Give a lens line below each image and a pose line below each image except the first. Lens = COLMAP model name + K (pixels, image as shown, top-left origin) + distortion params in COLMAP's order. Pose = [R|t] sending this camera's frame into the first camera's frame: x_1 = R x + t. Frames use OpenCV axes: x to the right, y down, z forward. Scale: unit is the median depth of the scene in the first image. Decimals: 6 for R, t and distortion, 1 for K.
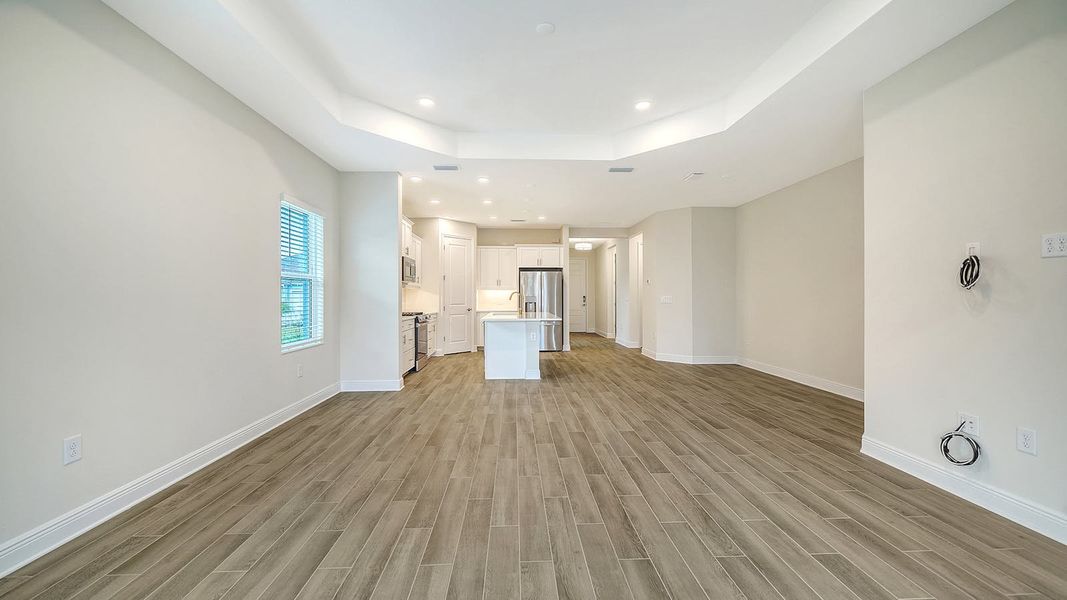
lens RADIAL K [[389.1, 0, 535.7], [0, 389.1, 296.0], [0, 0, 1]] dist [-0.000948, -0.000112]
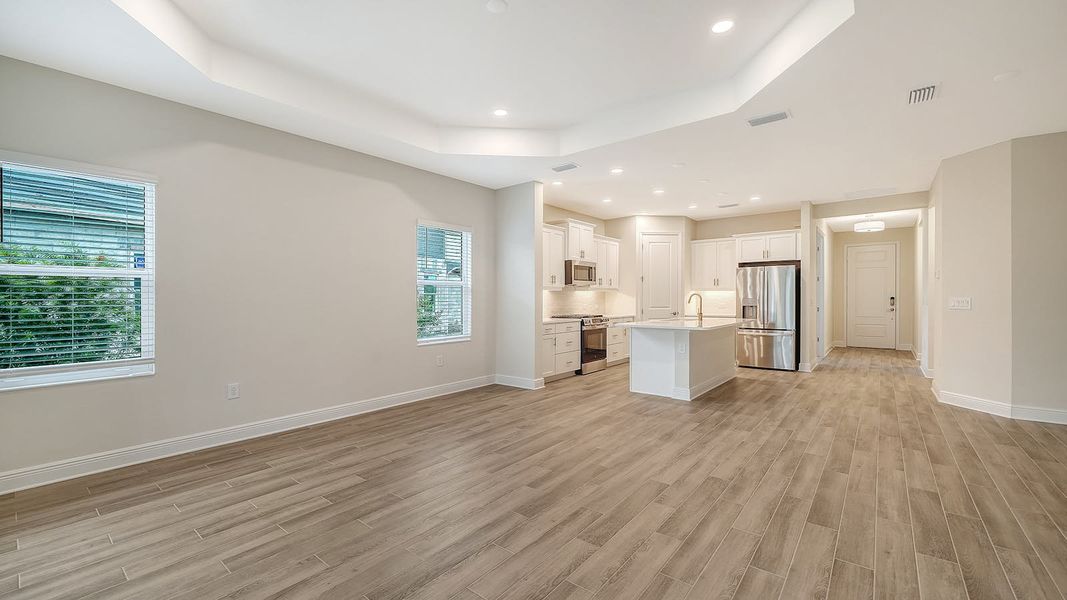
lens RADIAL K [[407.0, 0, 549.5], [0, 407.0, 297.9], [0, 0, 1]] dist [0.000059, -0.000124]
pose [[0.774100, -0.004192, -0.633050, 0.414967], [0.005307, 0.999986, -0.000133, -0.004137], [0.633042, -0.003257, 0.774111, 0.196884]]
